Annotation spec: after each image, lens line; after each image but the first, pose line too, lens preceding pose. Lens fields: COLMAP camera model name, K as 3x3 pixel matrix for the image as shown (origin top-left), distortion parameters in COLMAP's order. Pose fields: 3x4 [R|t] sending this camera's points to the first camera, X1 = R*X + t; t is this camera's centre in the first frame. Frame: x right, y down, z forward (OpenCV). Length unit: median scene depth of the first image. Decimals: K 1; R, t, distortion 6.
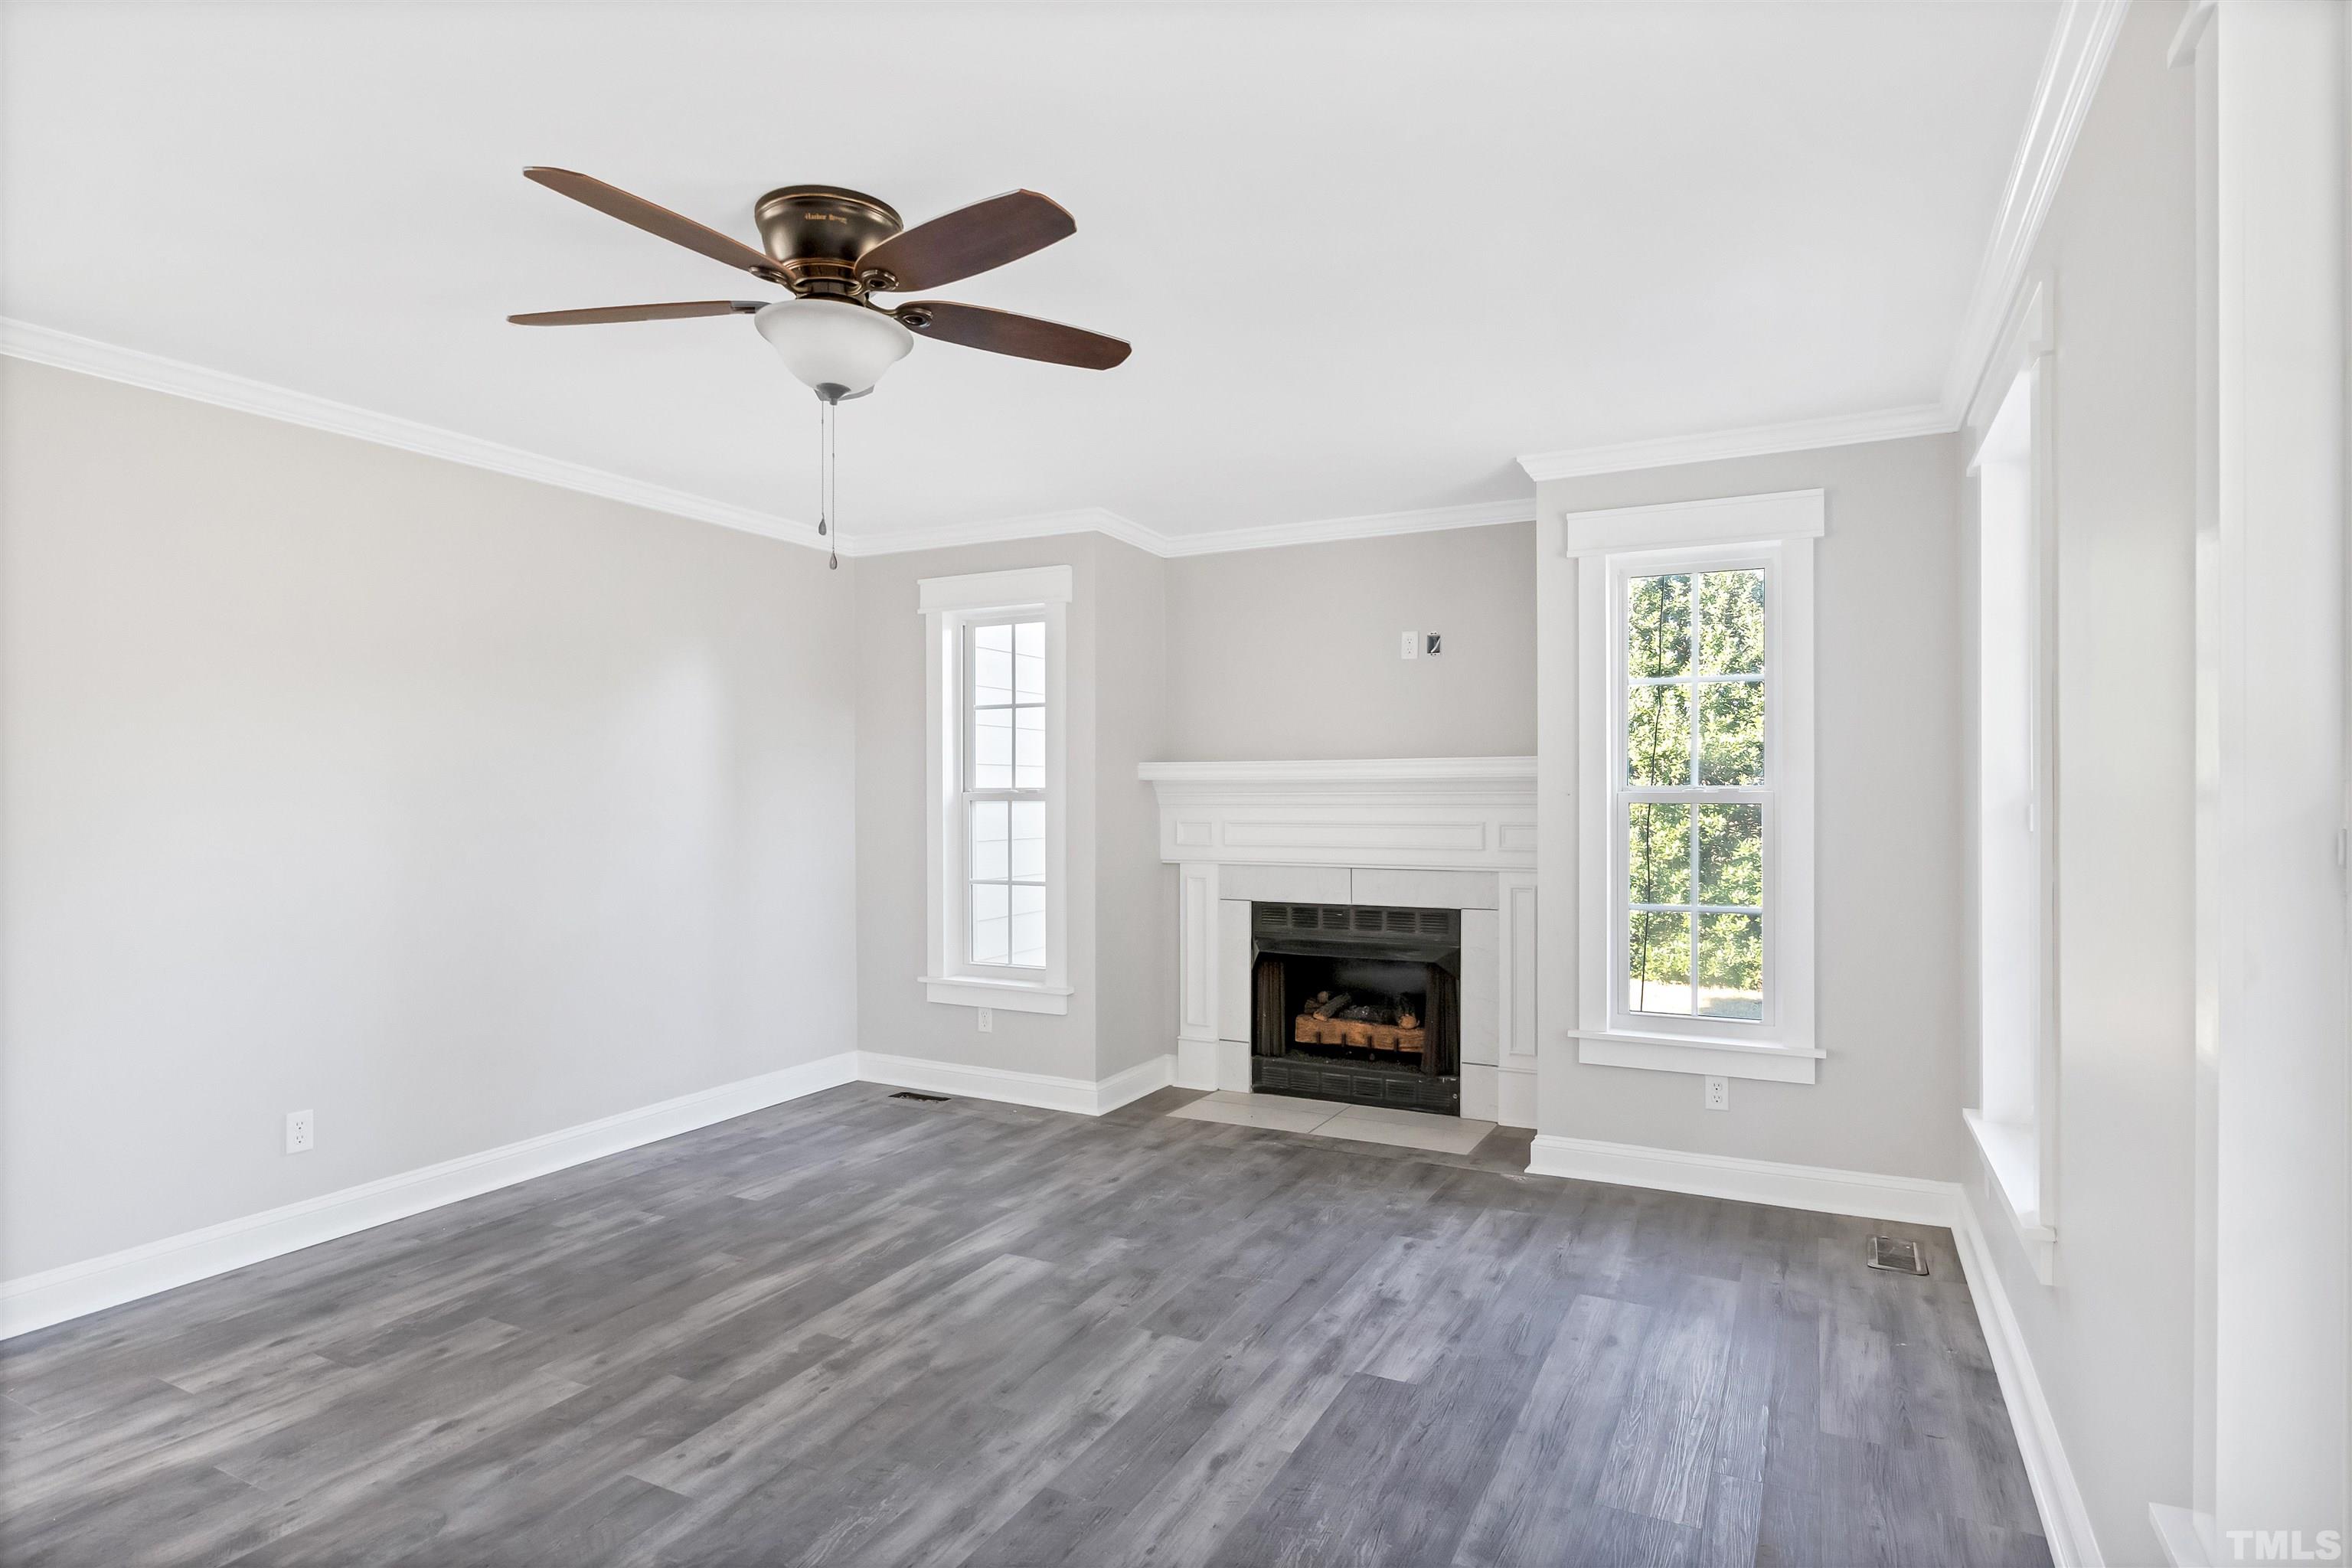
lens RADIAL K [[1225.8, 0, 1176.0], [0, 1225.8, 784.0], [0, 0, 1]] dist [-0.006207, -0.000129]
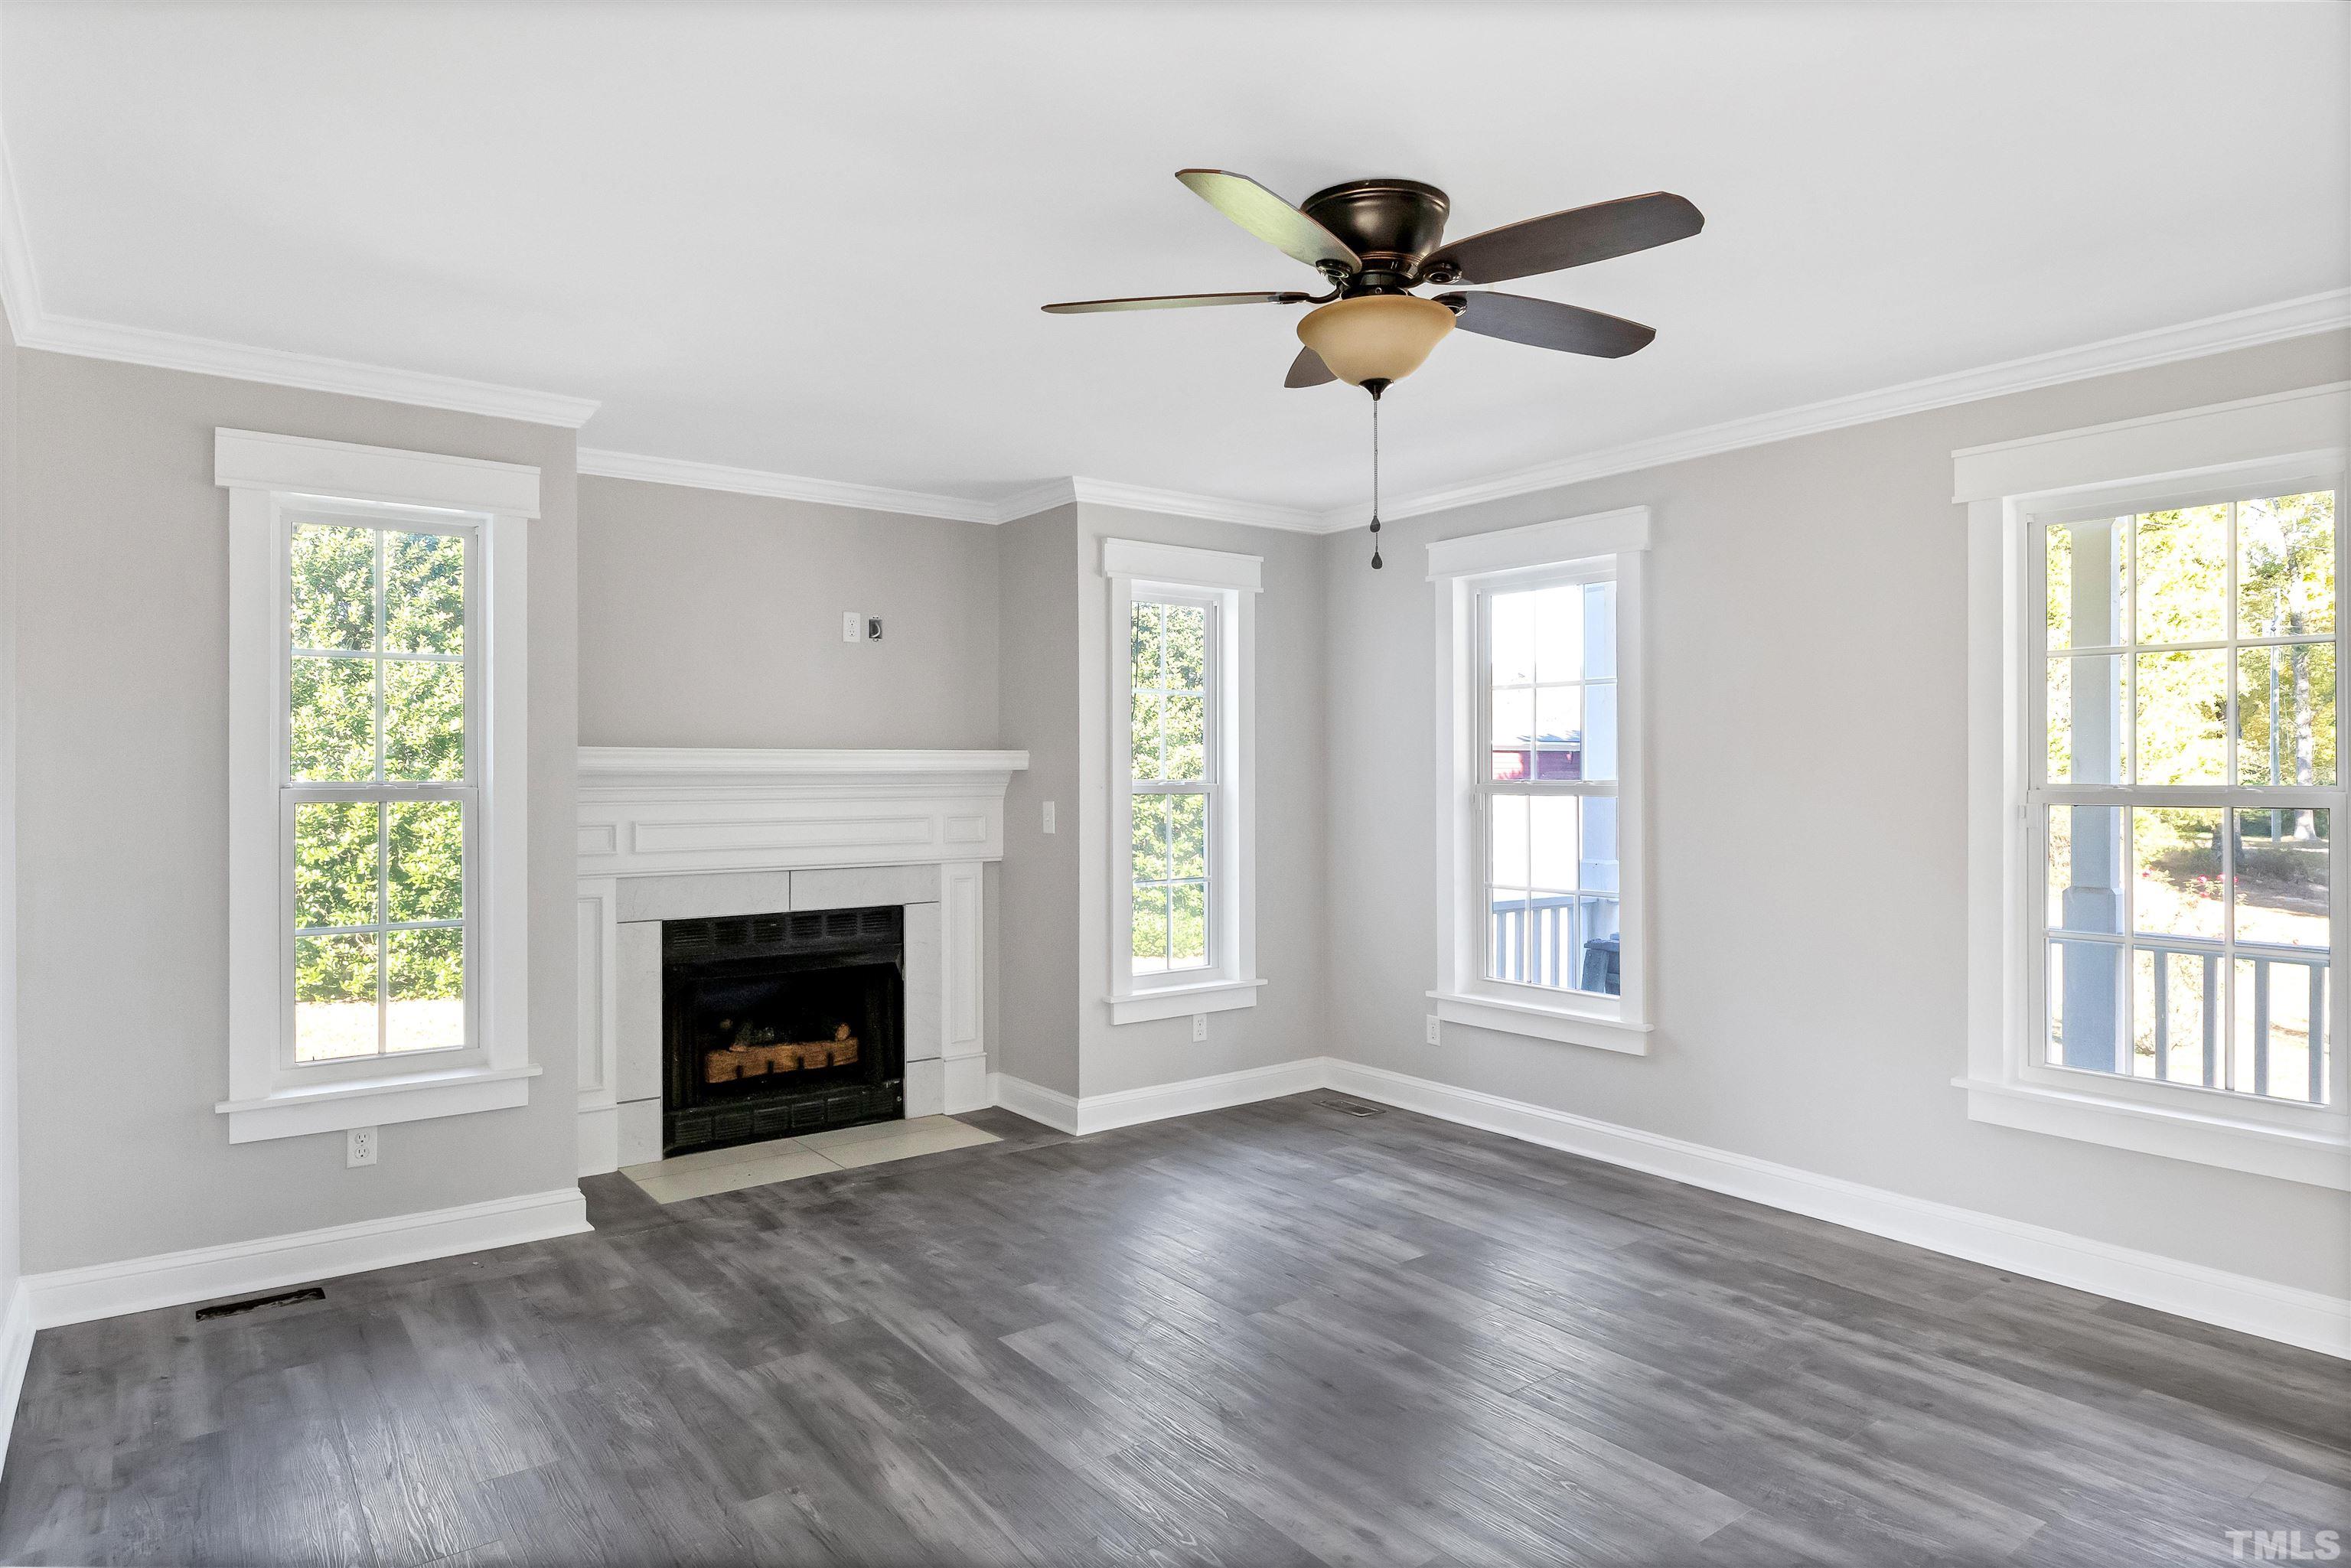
lens RADIAL K [[1366.4, 0, 1177.6], [0, 1366.4, 743.9], [0, 0, 1]] dist [-0.006901, 0.000718]
pose [[0.434427, 0.020741, 0.900468, -0.662133], [-0.008154, 0.999784, -0.019095, -0.006808], [-0.900670, 0.000953, 0.434502, 0.336806]]
